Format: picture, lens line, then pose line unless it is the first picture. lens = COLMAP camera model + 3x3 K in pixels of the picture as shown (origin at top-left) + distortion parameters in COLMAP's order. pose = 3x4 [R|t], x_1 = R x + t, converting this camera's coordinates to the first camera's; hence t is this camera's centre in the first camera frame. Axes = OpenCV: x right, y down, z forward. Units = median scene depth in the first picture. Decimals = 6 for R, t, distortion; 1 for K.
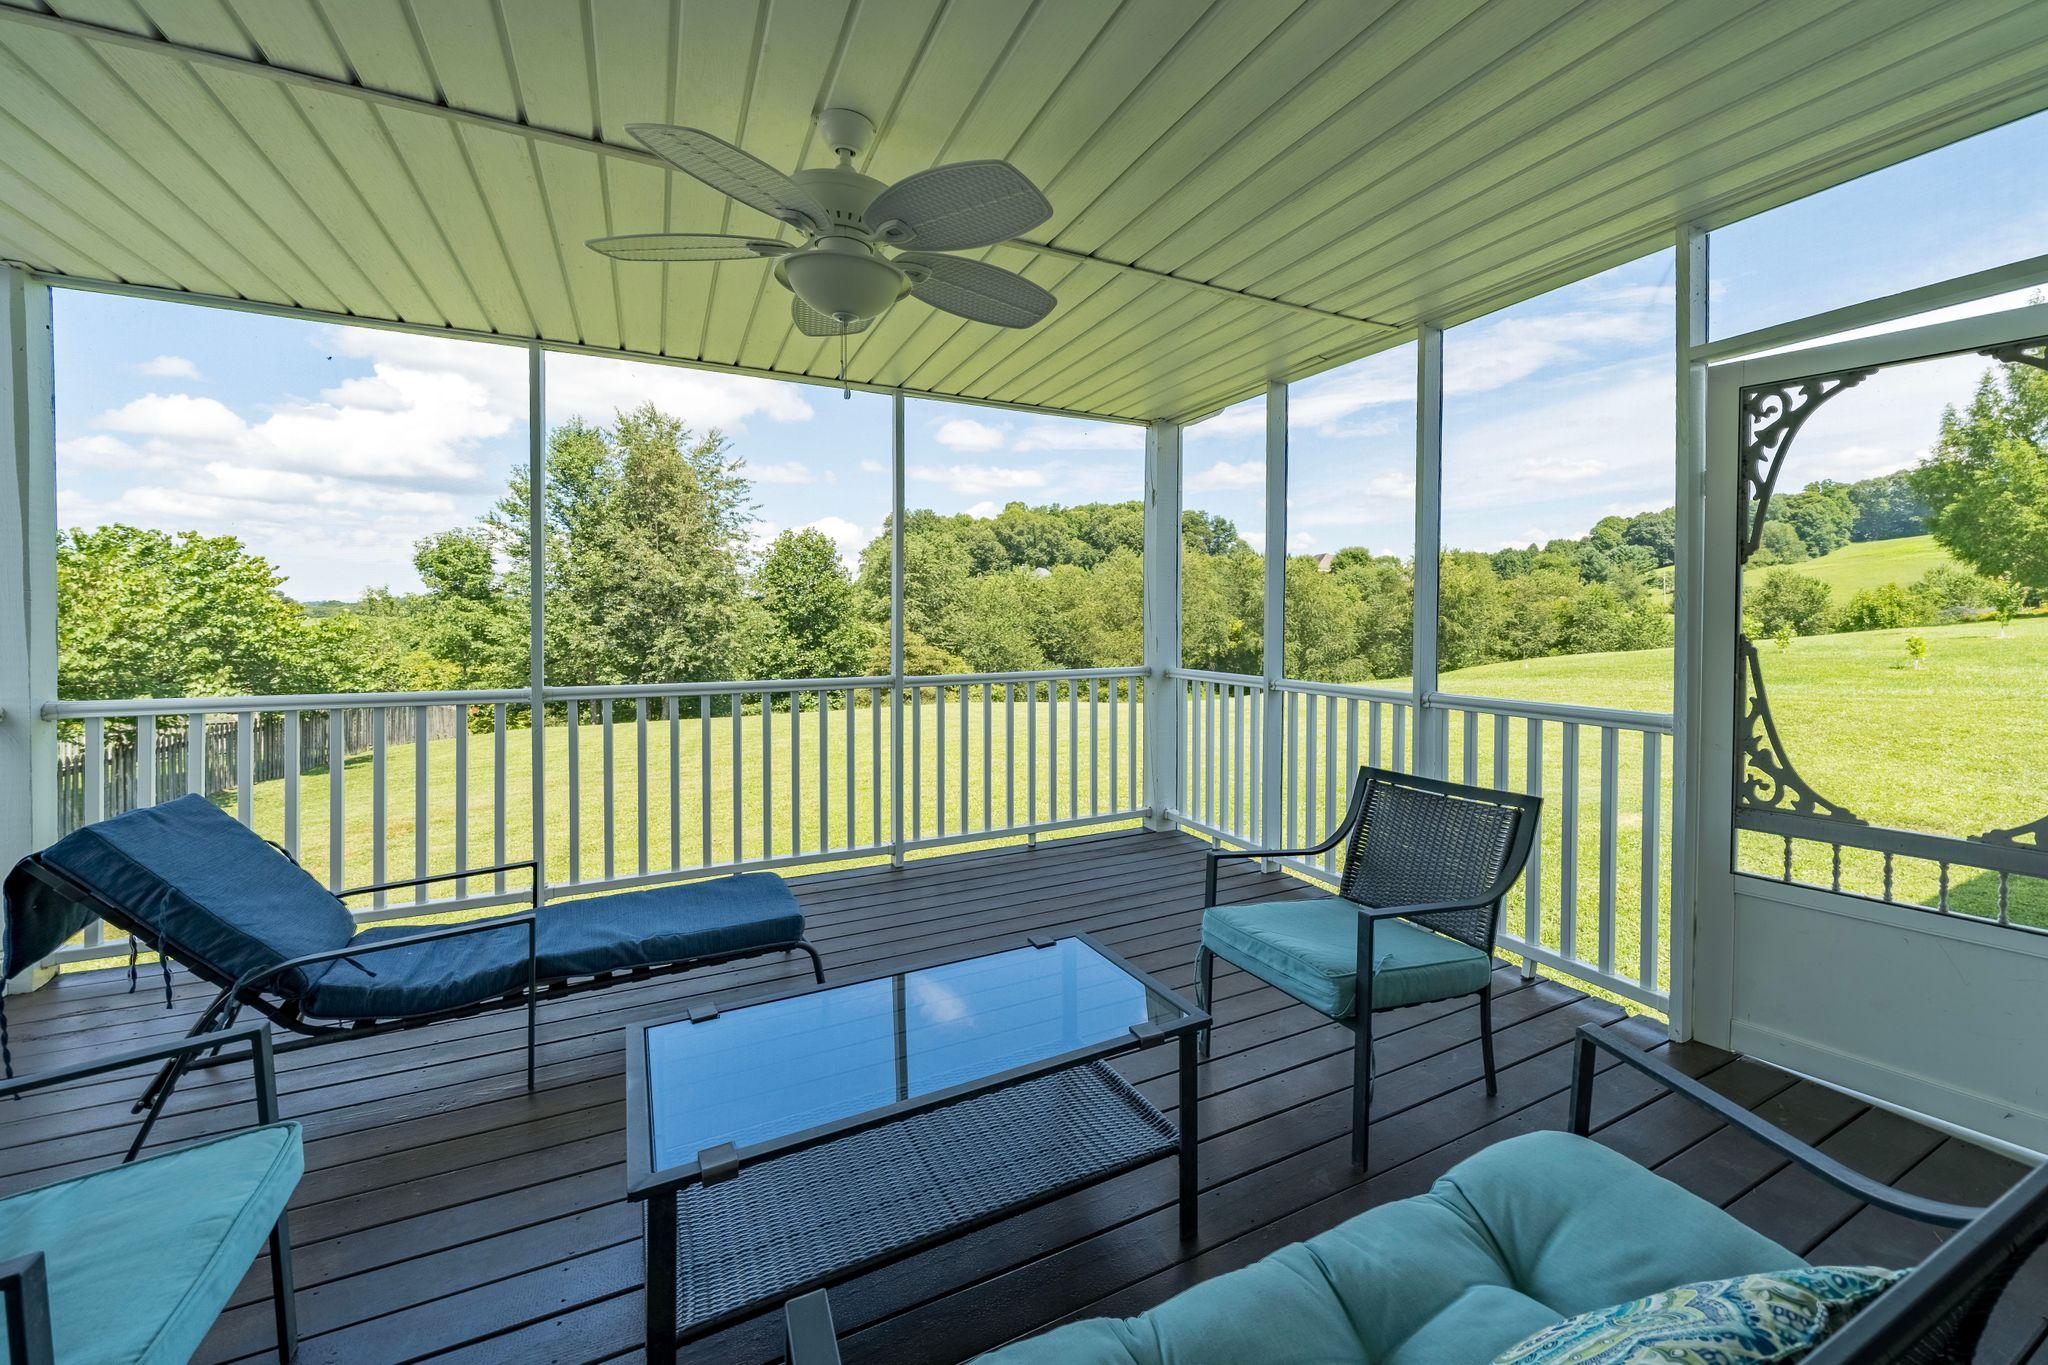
lens RADIAL K [[818.7, 0, 1137.6], [0, 818.7, 631.0], [0, 0, 1]] dist [-0.002057, -0.000458]
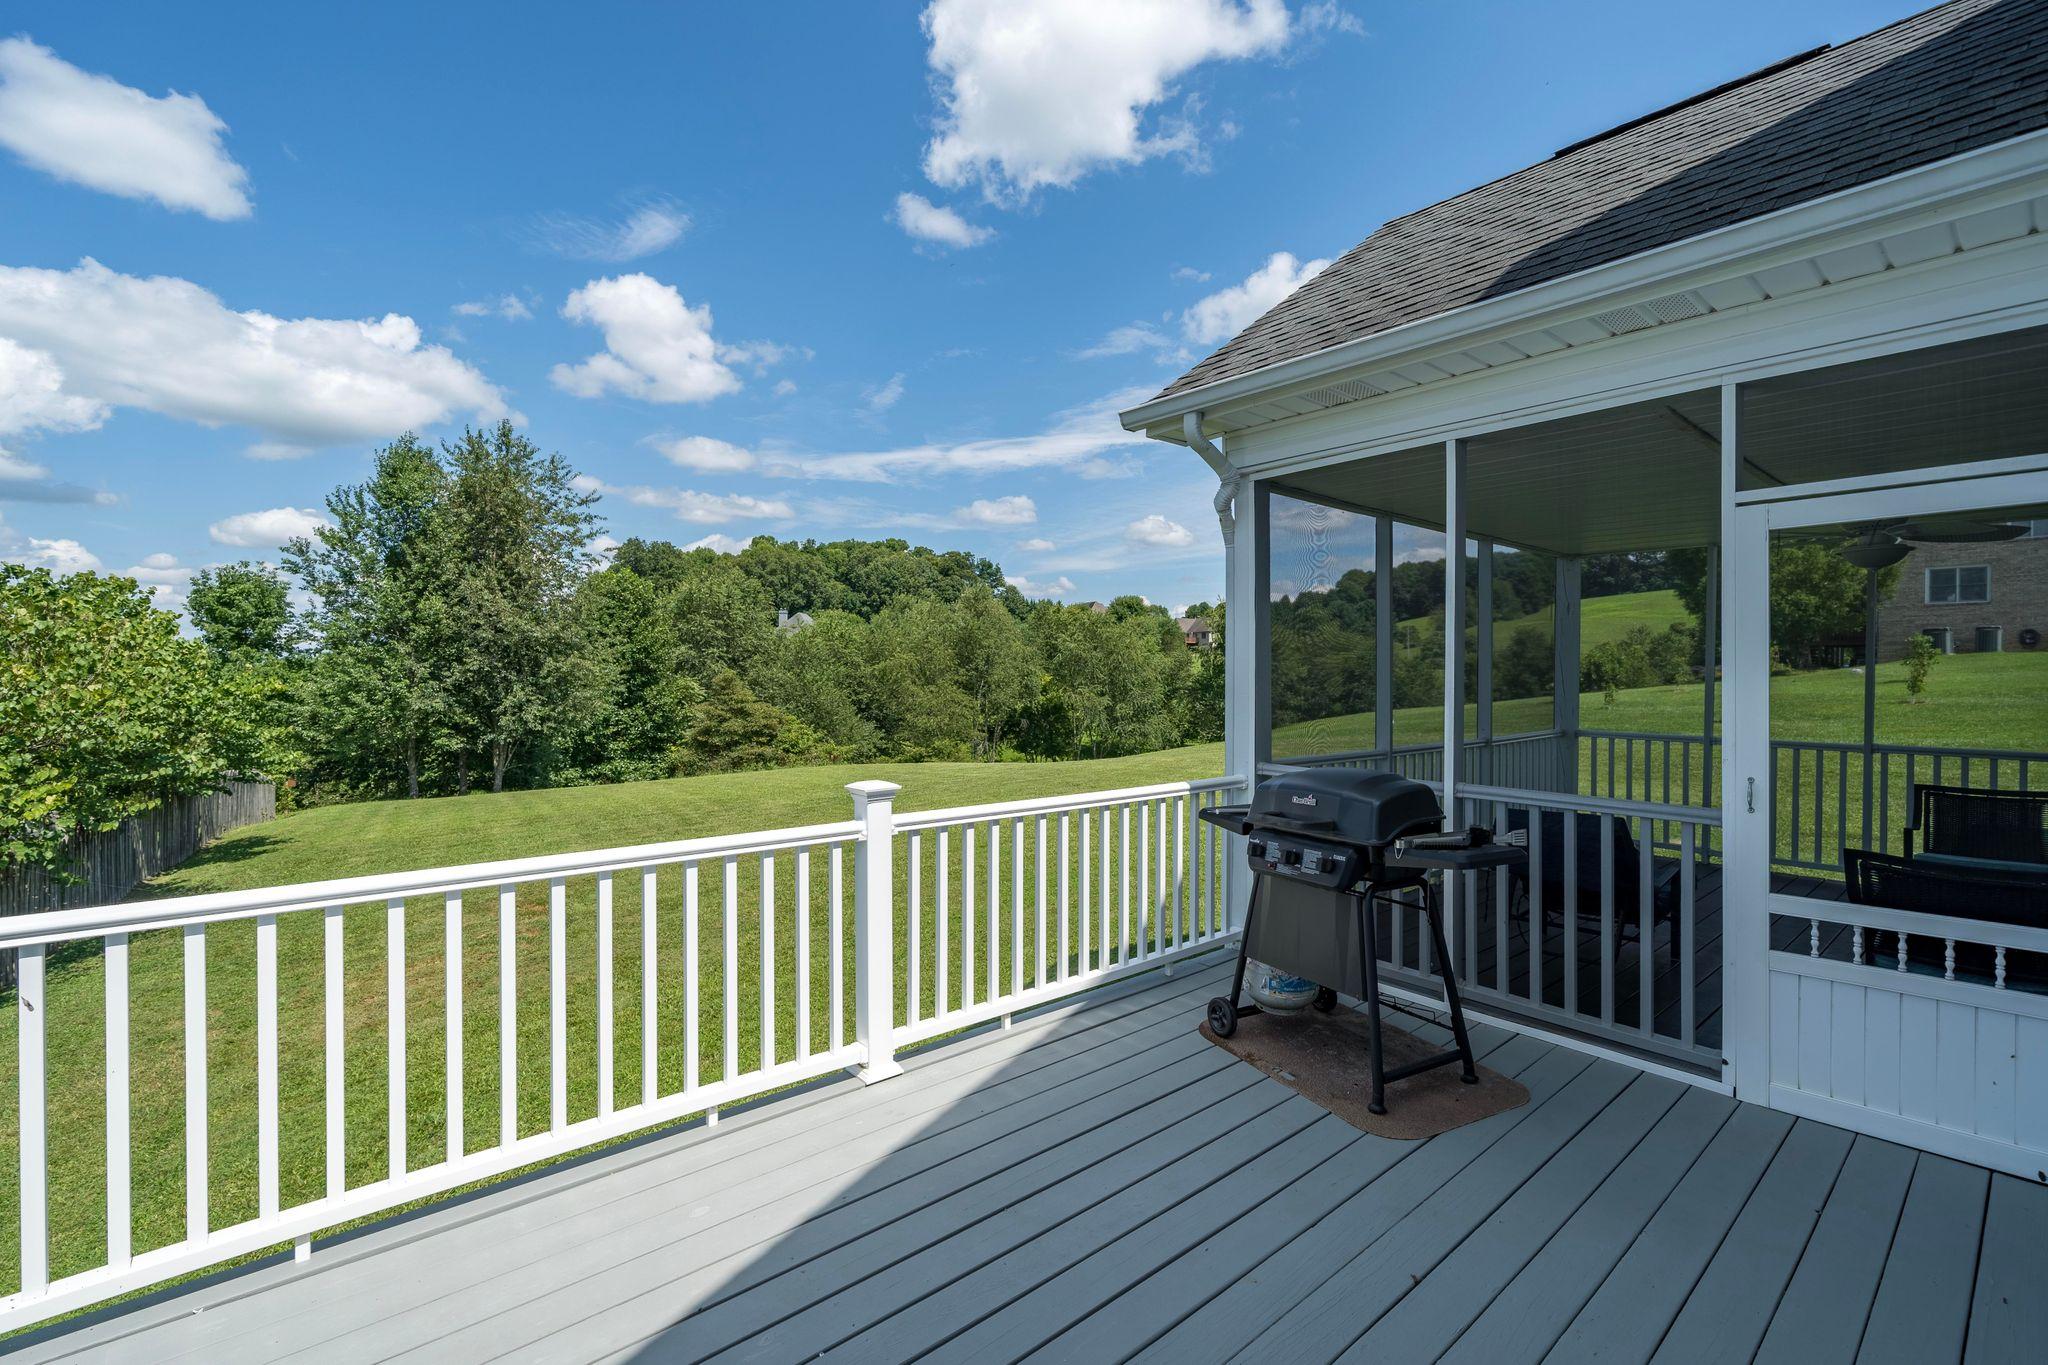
lens RADIAL K [[911.7, 0, 1081.8], [0, 911.7, 685.2], [0, 0, 1]] dist [0.003099, -0.001719]
pose [[0.971647, 0.000600, 0.236436, -0.222914], [-0.000994, 0.999998, 0.001547, -0.004878], [-0.236435, -0.001738, 0.971646, -0.083219]]
